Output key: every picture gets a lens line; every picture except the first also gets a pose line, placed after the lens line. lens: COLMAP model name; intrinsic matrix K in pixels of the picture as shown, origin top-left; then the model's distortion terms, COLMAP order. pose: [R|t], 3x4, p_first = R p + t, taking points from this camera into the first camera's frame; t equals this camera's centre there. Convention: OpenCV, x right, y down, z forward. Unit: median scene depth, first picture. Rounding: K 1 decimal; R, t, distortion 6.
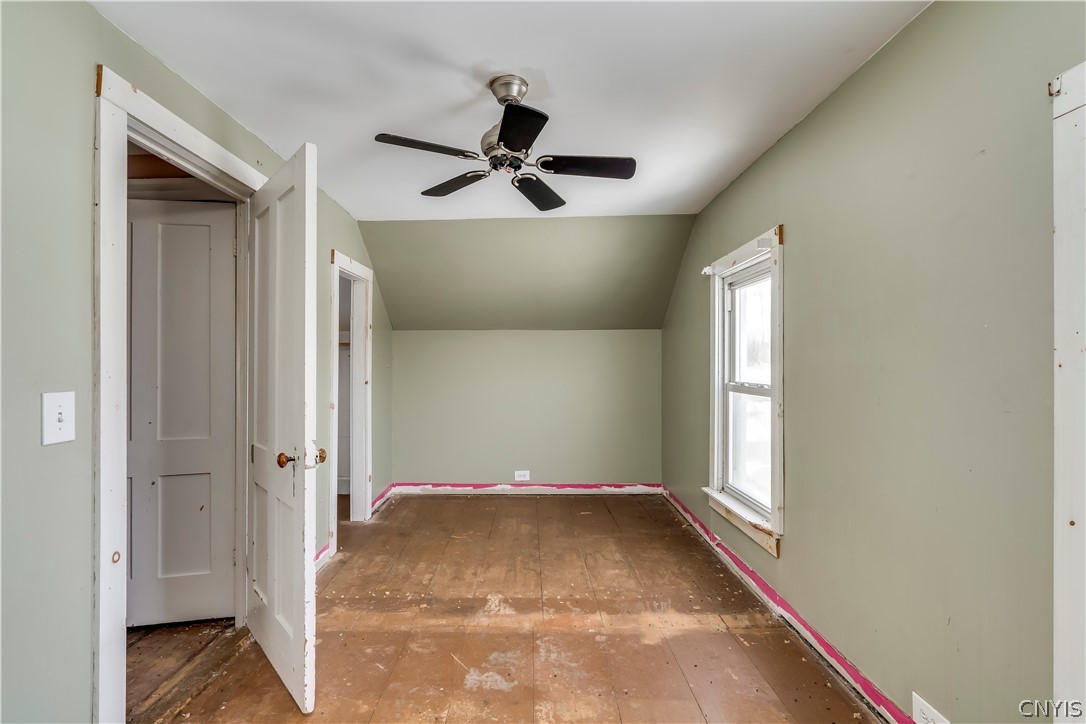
lens RADIAL K [[494.0, 0, 543.0], [0, 494.0, 360.3], [0, 0, 1]] dist [-0.000832, -0.000136]
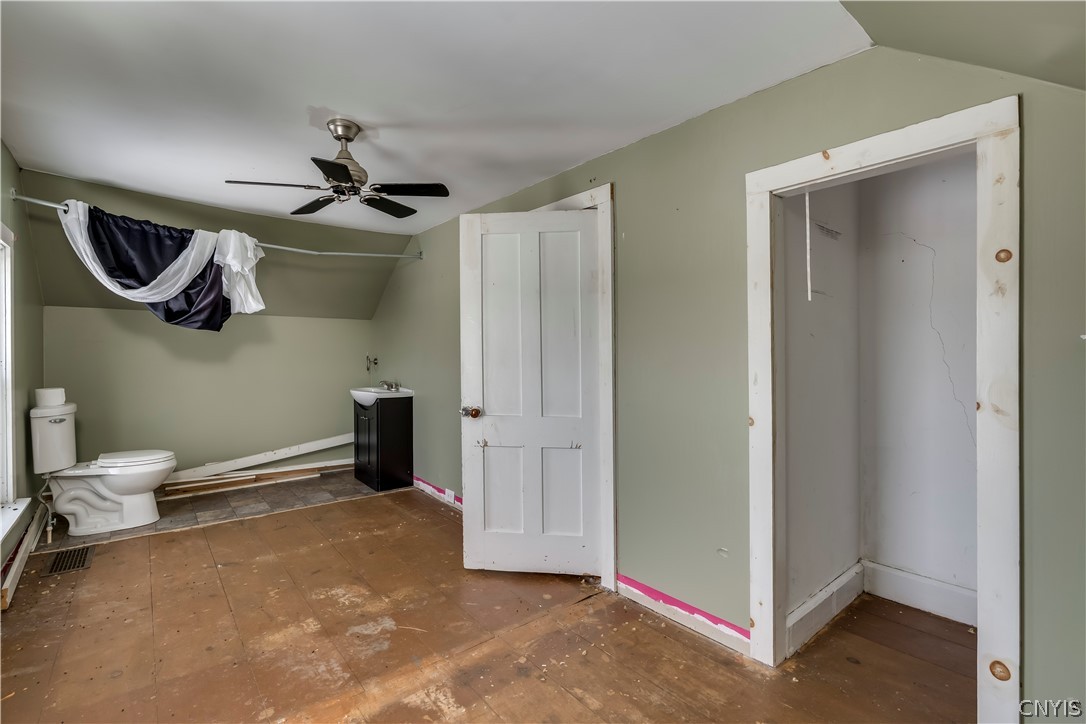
lens RADIAL K [[494.0, 0, 543.7], [0, 494.0, 356.8], [0, 0, 1]] dist [-0.000832, -0.000136]
pose [[-0.787135, 0.008916, -0.616716, 0.245815], [0.002849, 0.999937, 0.010821, 0.001293], [0.616774, 0.006761, -0.787111, 1.866871]]
